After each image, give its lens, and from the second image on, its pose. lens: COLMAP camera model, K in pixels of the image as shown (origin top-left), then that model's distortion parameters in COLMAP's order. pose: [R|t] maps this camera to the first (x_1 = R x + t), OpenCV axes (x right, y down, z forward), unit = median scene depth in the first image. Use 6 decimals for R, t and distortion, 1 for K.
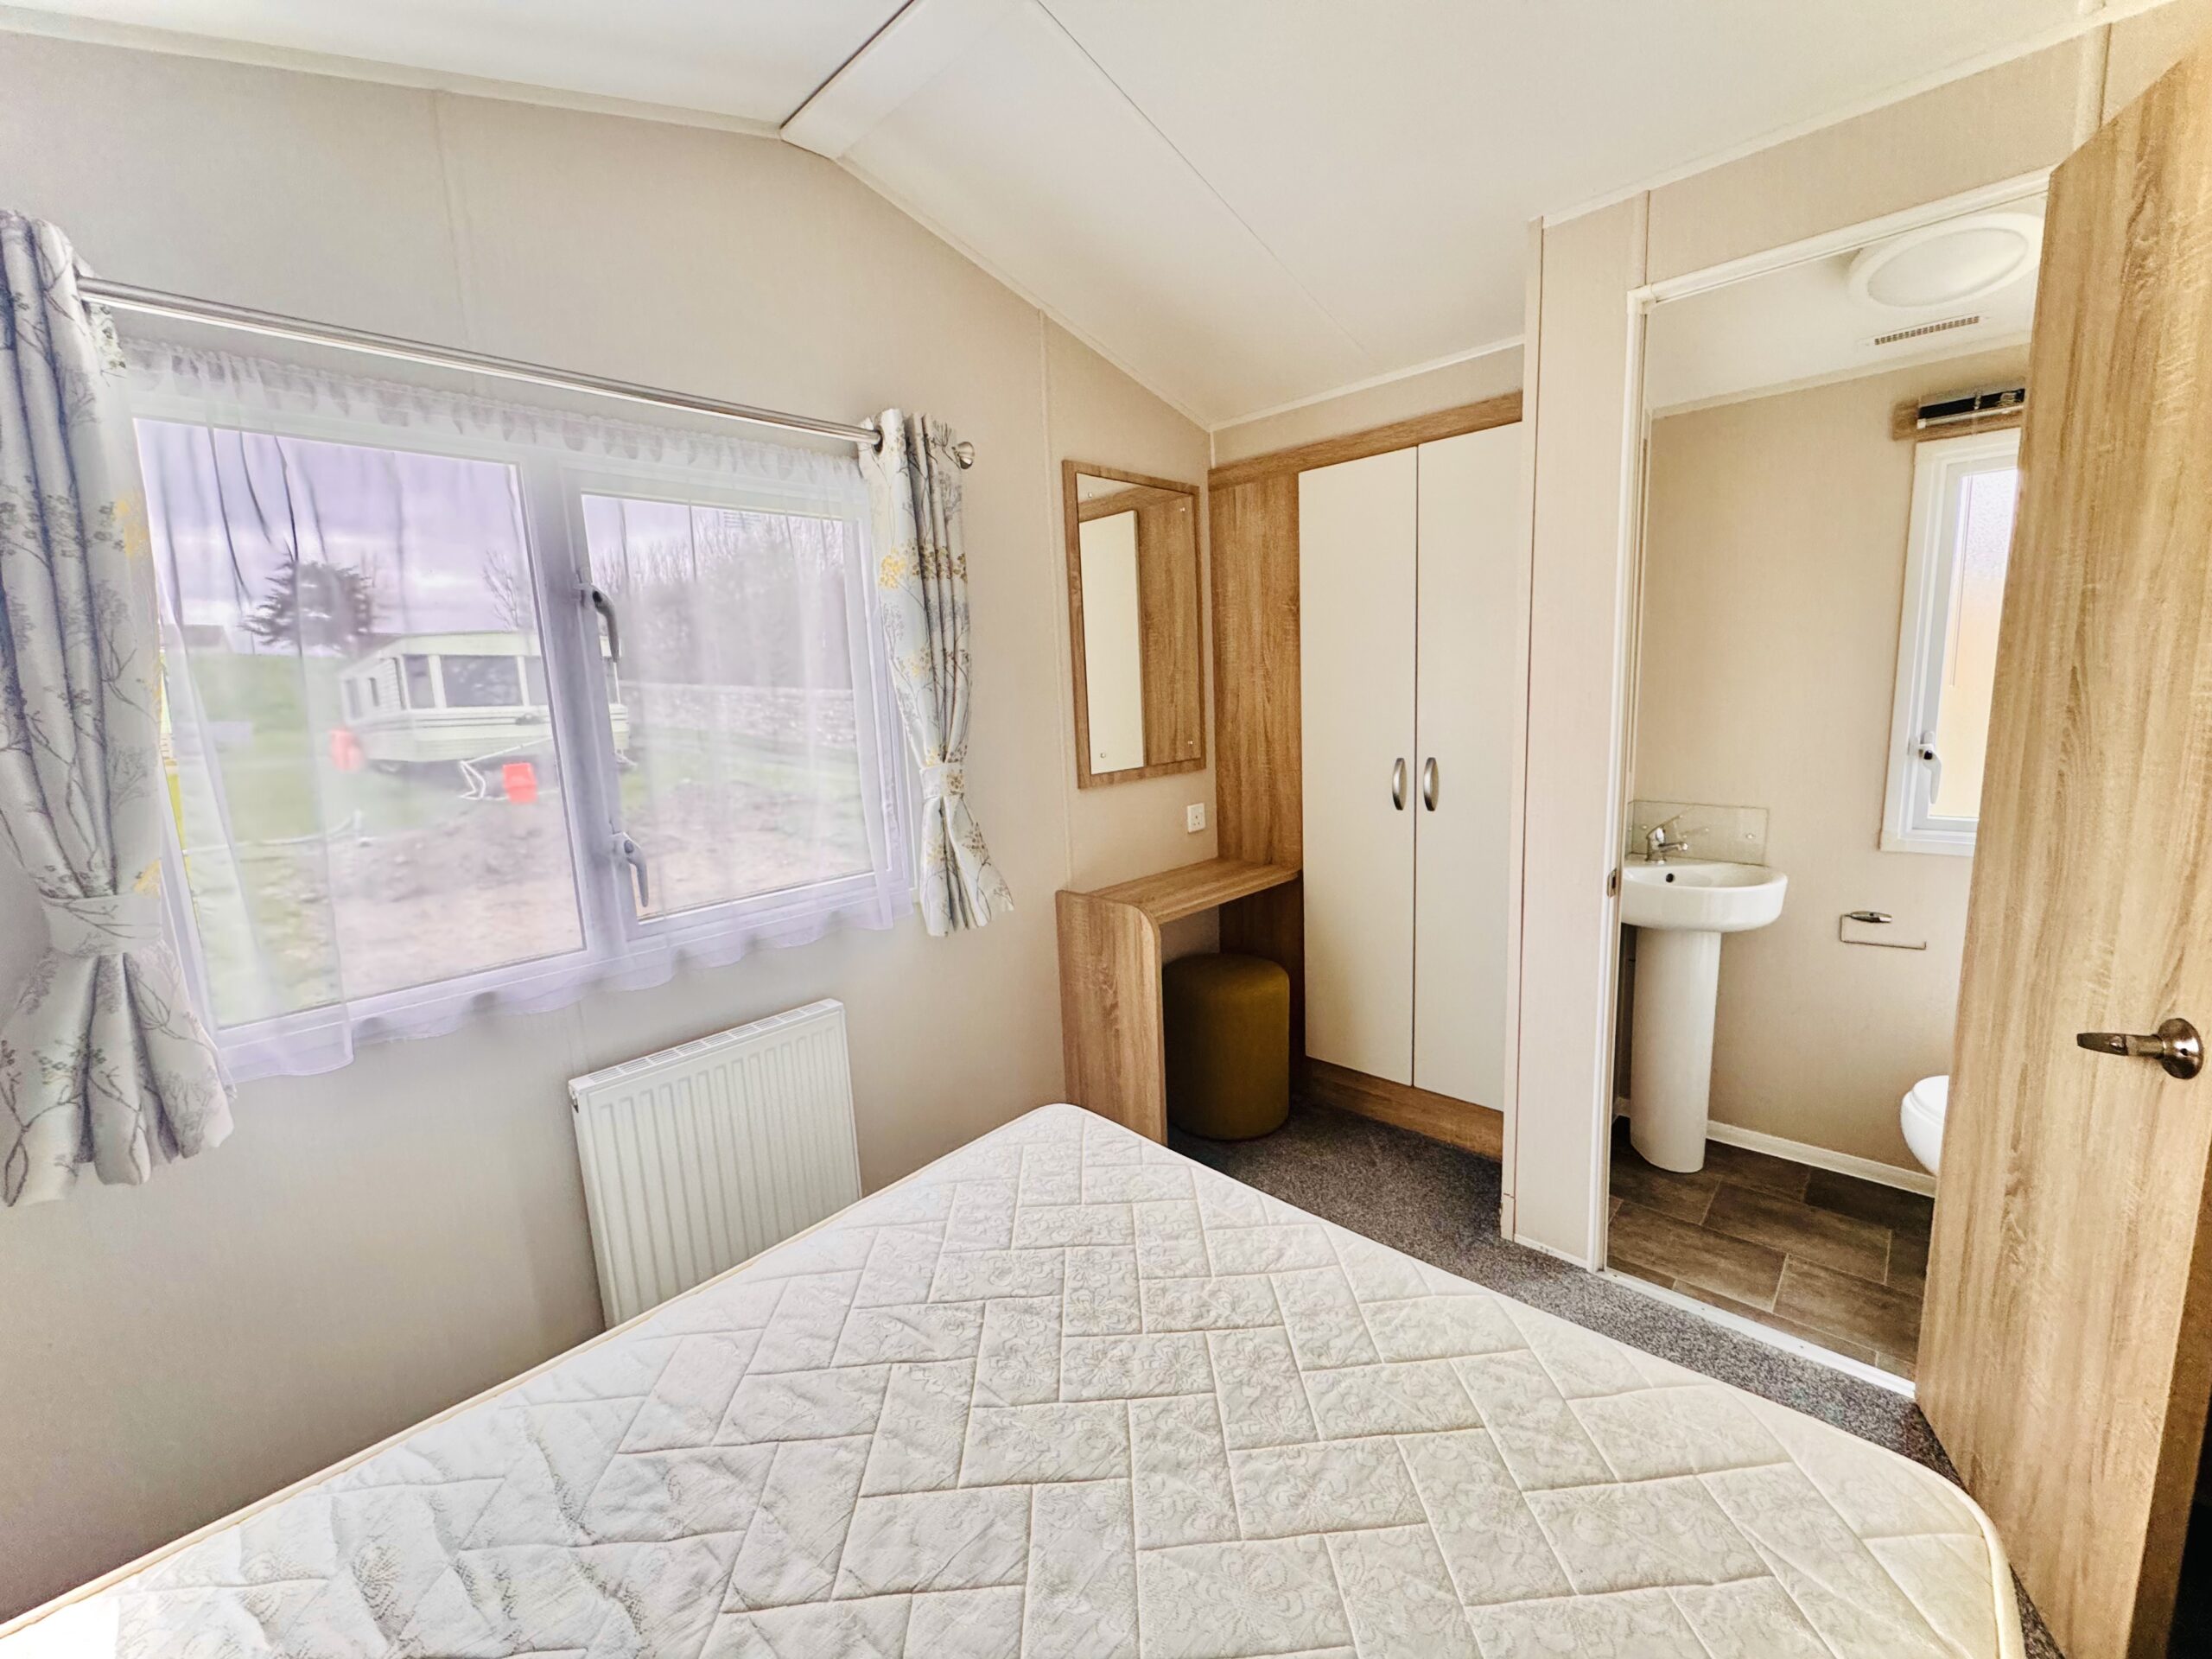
lens RADIAL K [[879.1, 0, 1106.6], [0, 879.1, 821.2], [0, 0, 1]] dist [-0.001775, -0.000074]
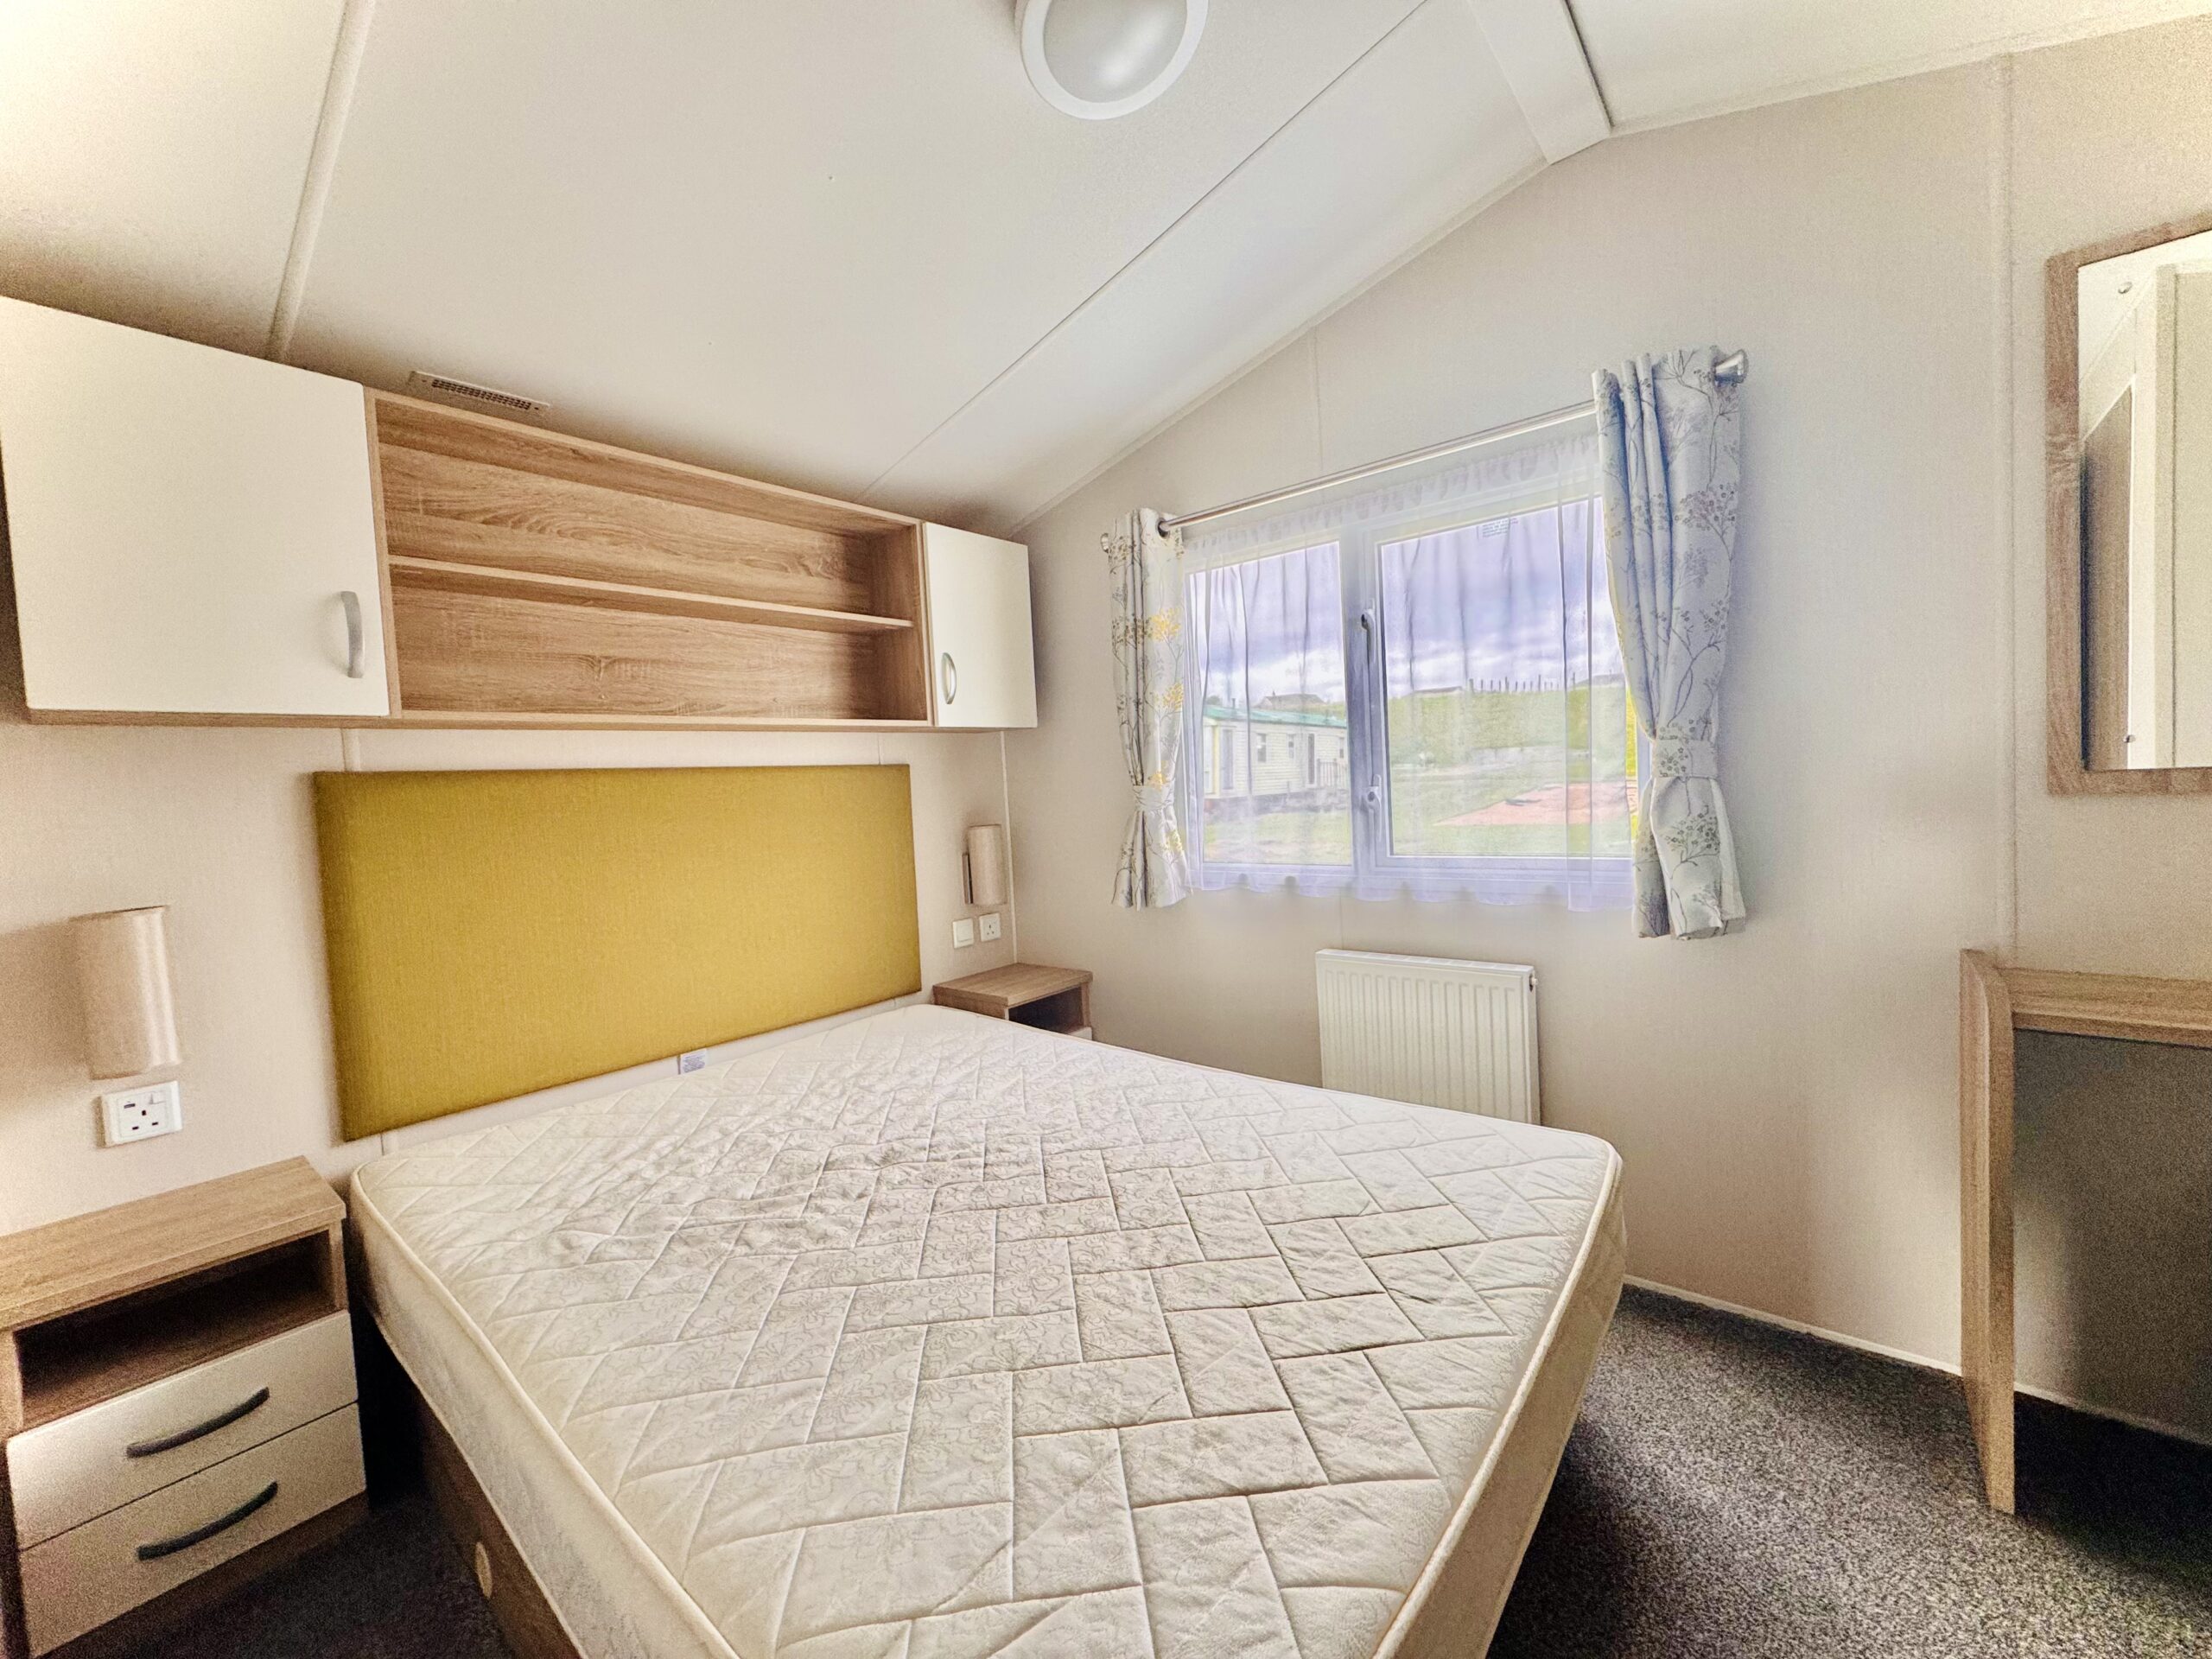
lens RADIAL K [[879.1, 0, 1106.6], [0, 879.1, 821.2], [0, 0, 1]] dist [-0.001775, -0.000074]
pose [[0.073428, 0.085206, -0.993654, 0.822214], [-0.106585, 0.991308, 0.077128, 0.005614], [0.991589, 0.100245, 0.081871, 0.492792]]
